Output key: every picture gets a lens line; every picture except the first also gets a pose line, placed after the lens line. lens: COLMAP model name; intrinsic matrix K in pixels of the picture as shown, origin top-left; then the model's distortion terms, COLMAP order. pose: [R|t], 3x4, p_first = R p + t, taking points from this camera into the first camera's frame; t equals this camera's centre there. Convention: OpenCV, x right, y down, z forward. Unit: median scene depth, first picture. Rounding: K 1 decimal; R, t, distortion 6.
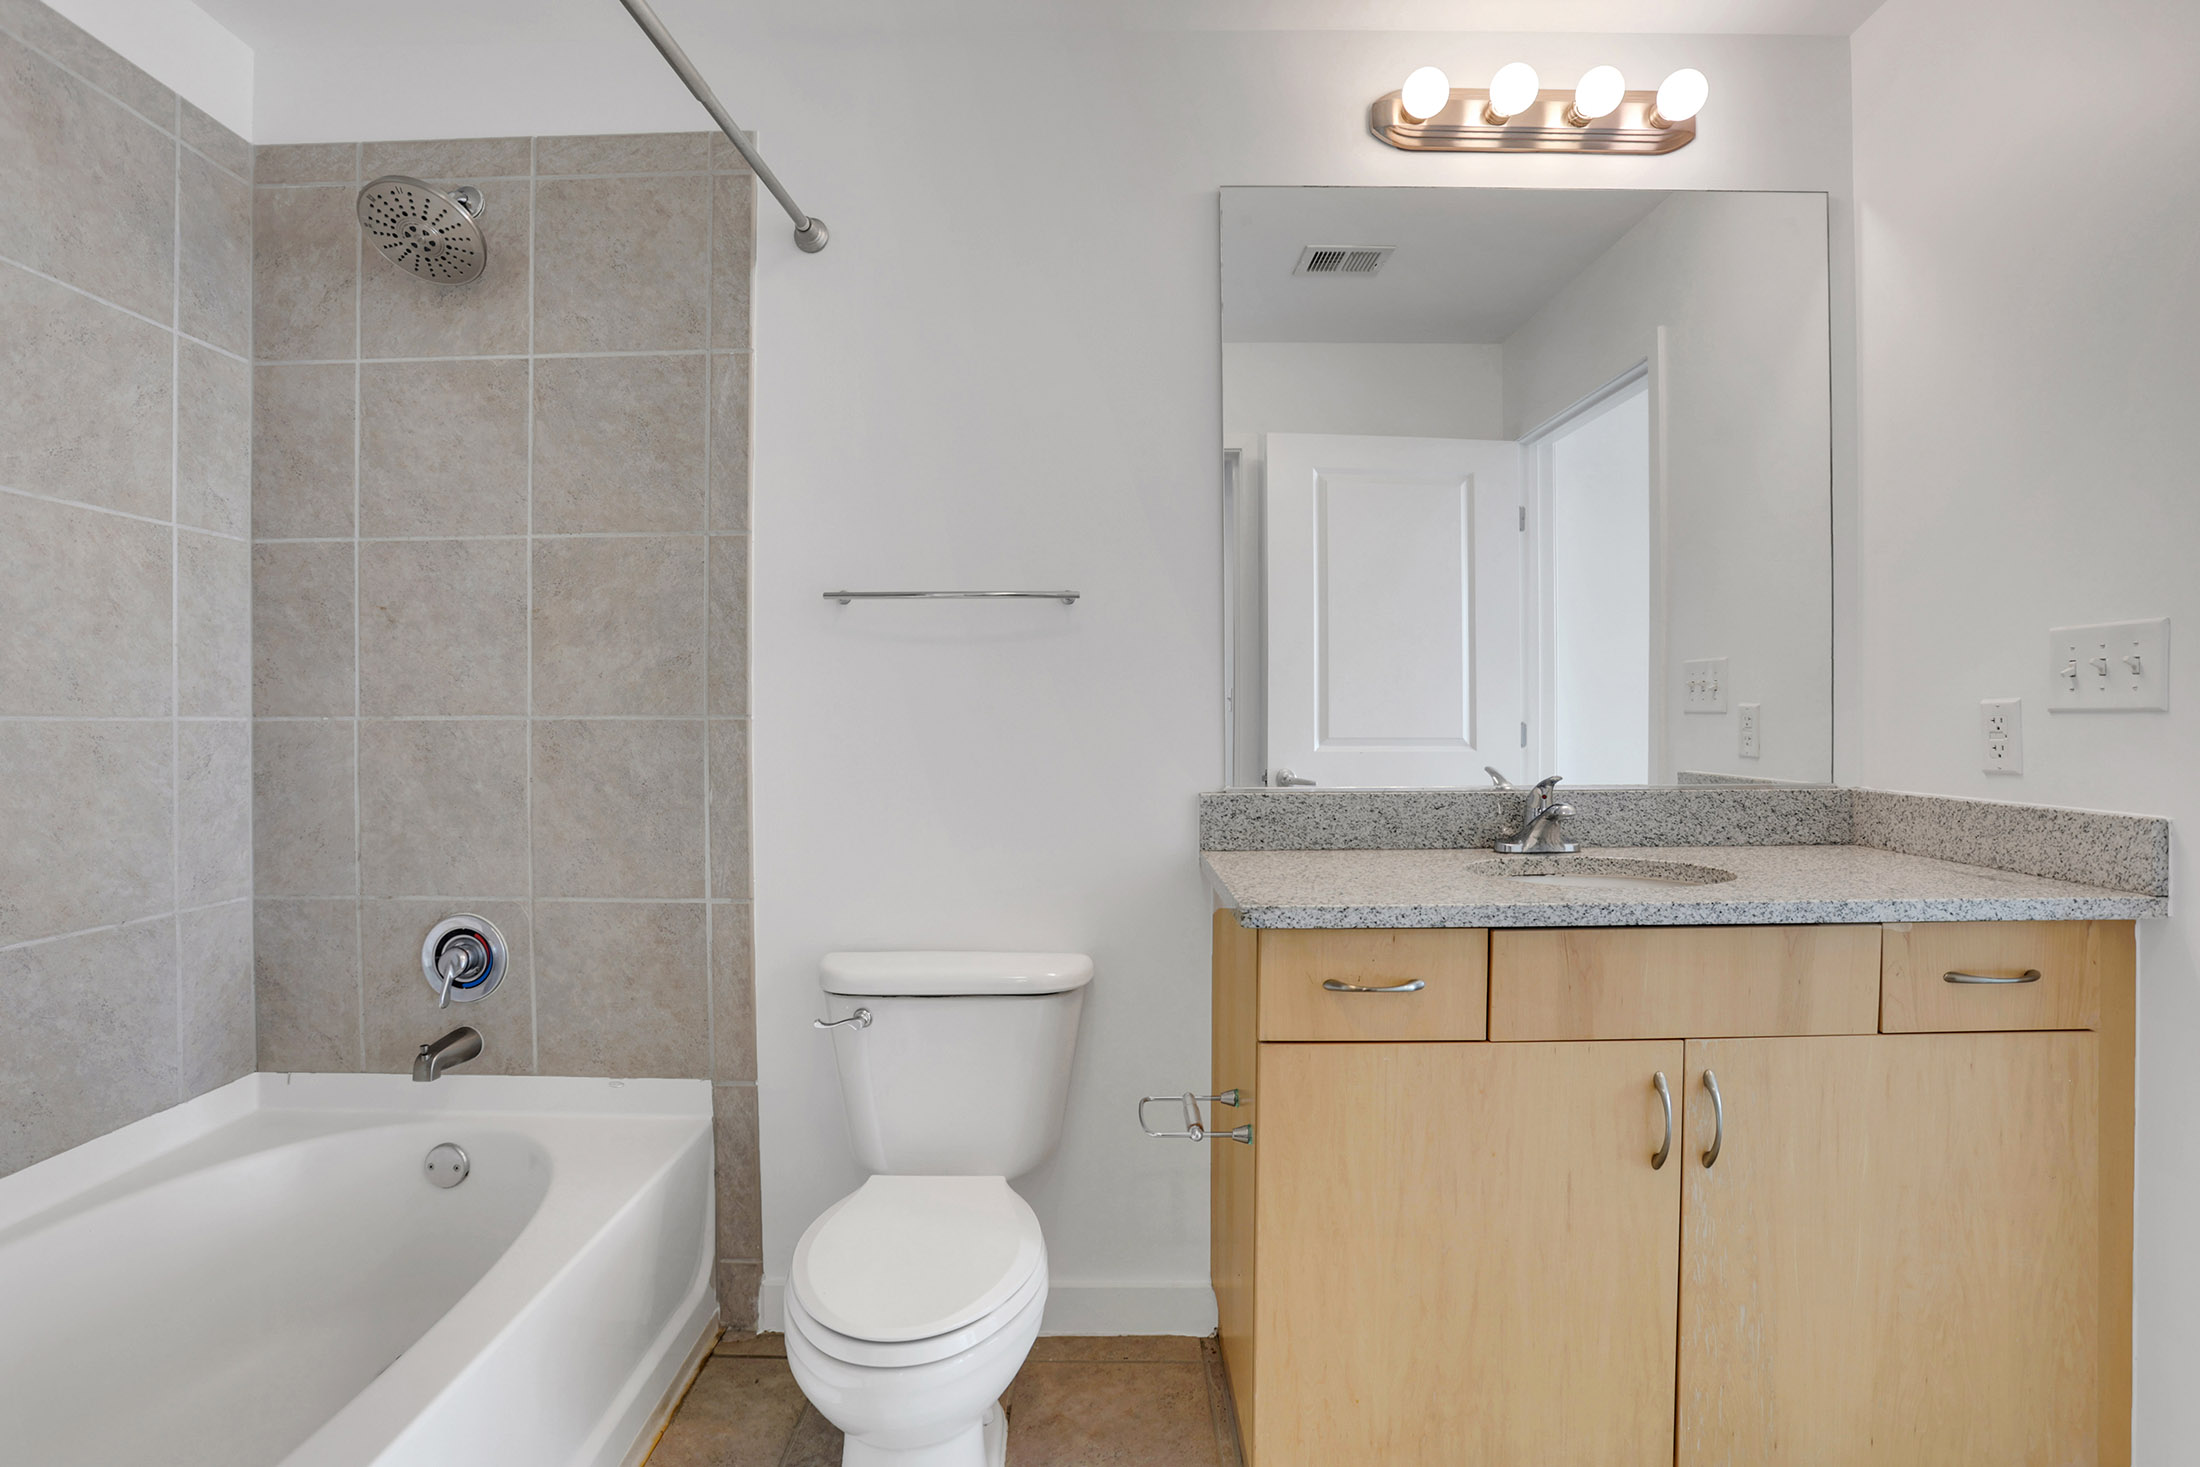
lens RADIAL K [[1047.2, 0, 1104.6], [0, 1047.2, 726.3], [0, 0, 1]] dist [-0.066893, 0.030115]
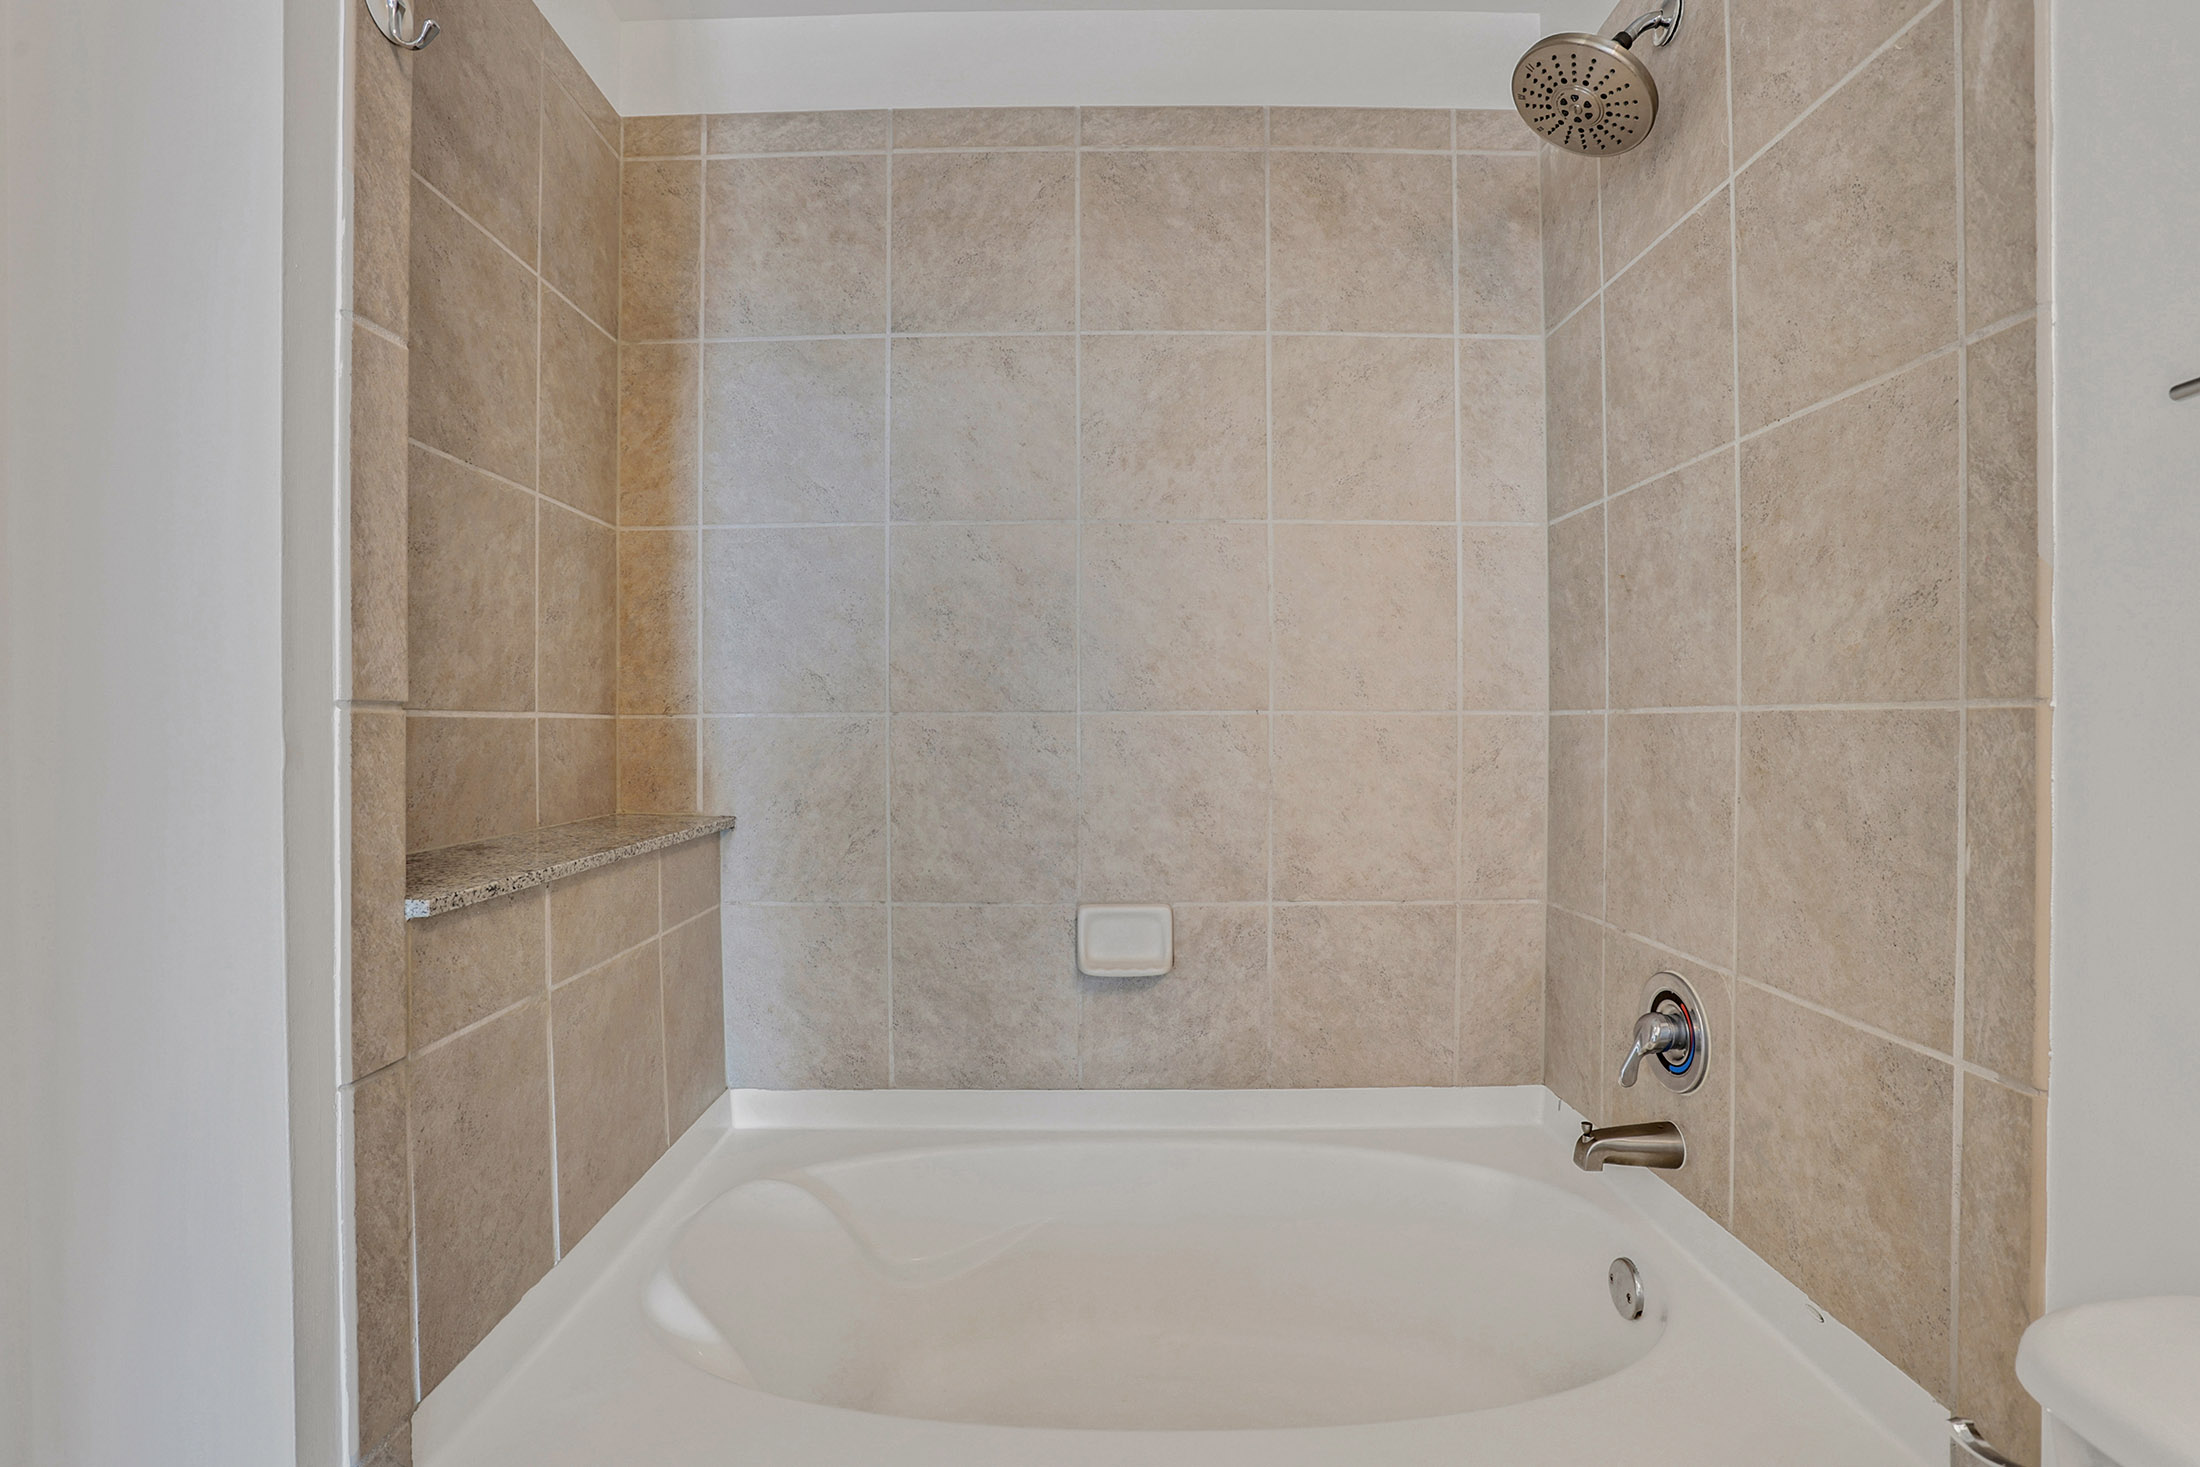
lens RADIAL K [[1029.4, 0, 1100.0], [0, 1029.4, 733.5], [0, 0, 1]] dist [-0.070125, 0.026798]
pose [[0.002089, 0.013168, -0.999911, 0.102593], [-0.004793, 0.999902, 0.013158, 0.001427], [0.999986, 0.004766, 0.002152, 0.578491]]
